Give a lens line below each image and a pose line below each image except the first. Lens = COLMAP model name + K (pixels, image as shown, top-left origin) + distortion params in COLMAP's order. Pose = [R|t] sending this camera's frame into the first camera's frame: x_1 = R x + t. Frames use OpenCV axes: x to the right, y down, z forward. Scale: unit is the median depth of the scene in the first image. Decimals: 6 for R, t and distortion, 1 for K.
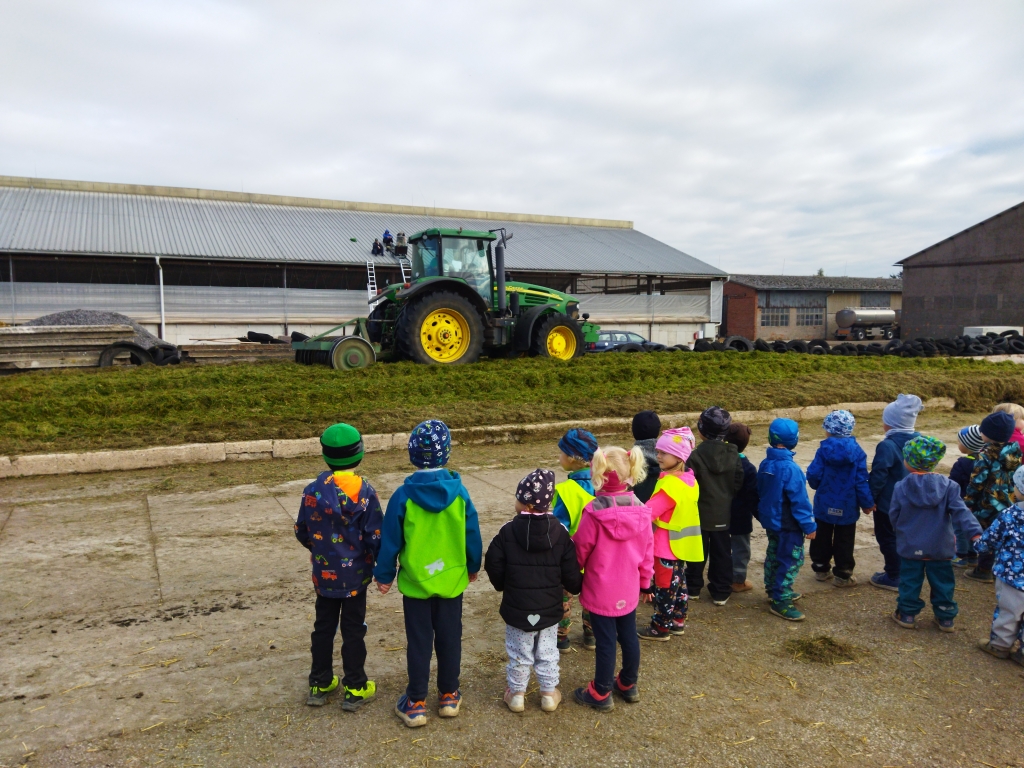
lens RADIAL K [[759.7, 0, 490.8], [0, 759.7, 386.9], [0, 0, 1]] dist [0.078865, -0.109999]
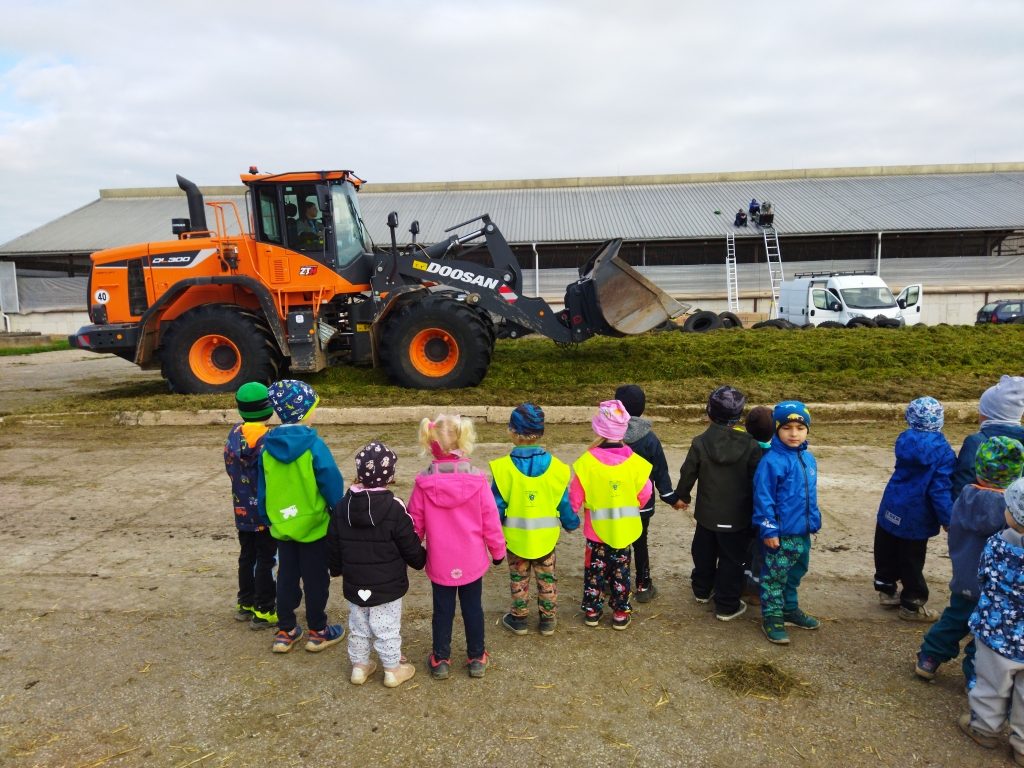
lens RADIAL K [[759.7, 0, 519.7], [0, 759.7, 386.9], [0, 0, 1]] dist [0.078865, -0.109999]
pose [[0.863977, 0.035953, -0.502246, 0.245684], [-0.021698, 0.999179, 0.034200, 0.002866], [0.503063, -0.018650, 0.864048, 0.067422]]
